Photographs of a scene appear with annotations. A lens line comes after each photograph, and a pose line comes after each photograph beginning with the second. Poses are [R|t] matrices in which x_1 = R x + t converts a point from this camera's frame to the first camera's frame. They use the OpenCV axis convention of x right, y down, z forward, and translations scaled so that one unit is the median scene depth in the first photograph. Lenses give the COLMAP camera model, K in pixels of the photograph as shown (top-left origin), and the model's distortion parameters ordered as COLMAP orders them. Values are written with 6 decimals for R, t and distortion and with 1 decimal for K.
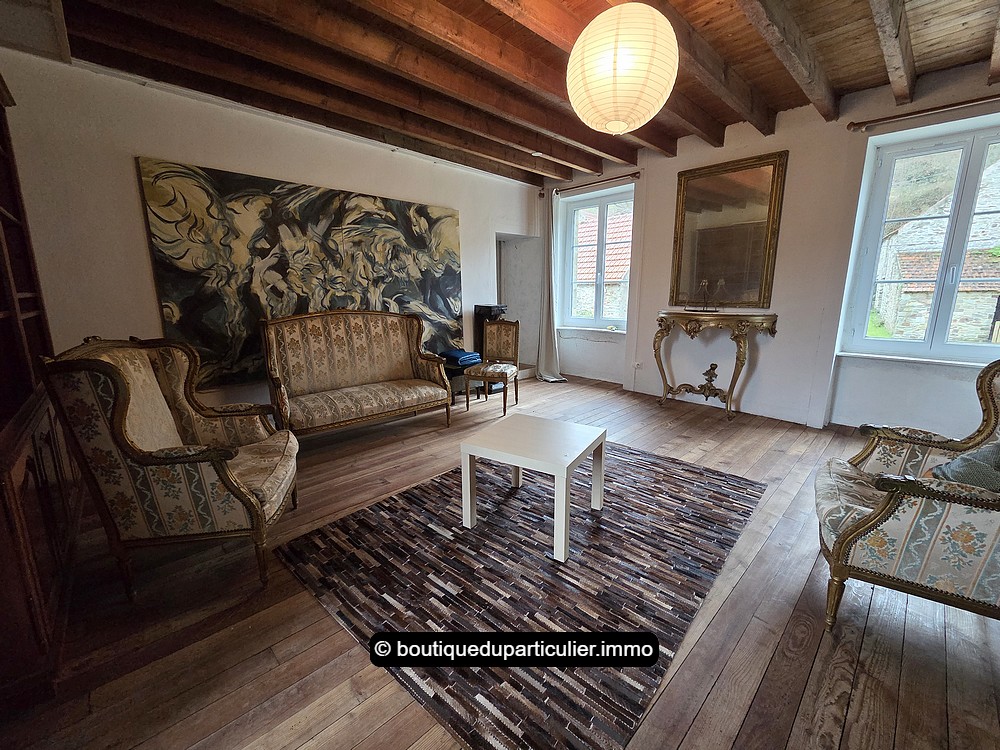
lens RADIAL K [[415.5, 0, 497.8], [0, 415.5, 374.0], [0, 0, 1]] dist [0.003372, -0.000322]
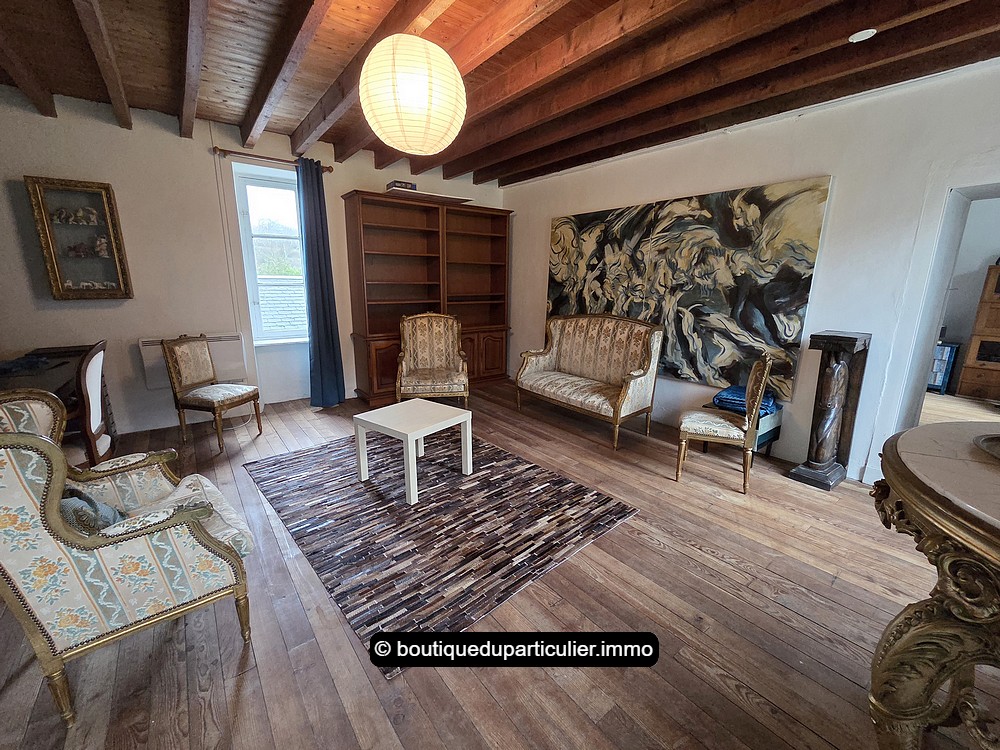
lens RADIAL K [[415.5, 0, 497.9], [0, 415.5, 374.1], [0, 0, 1]] dist [0.003372, -0.000322]
pose [[-0.118586, 0.217650, -0.968796, 0.737511], [-0.205569, 0.949161, 0.238402, -0.189607], [0.971431, 0.227426, -0.067815, 0.746222]]
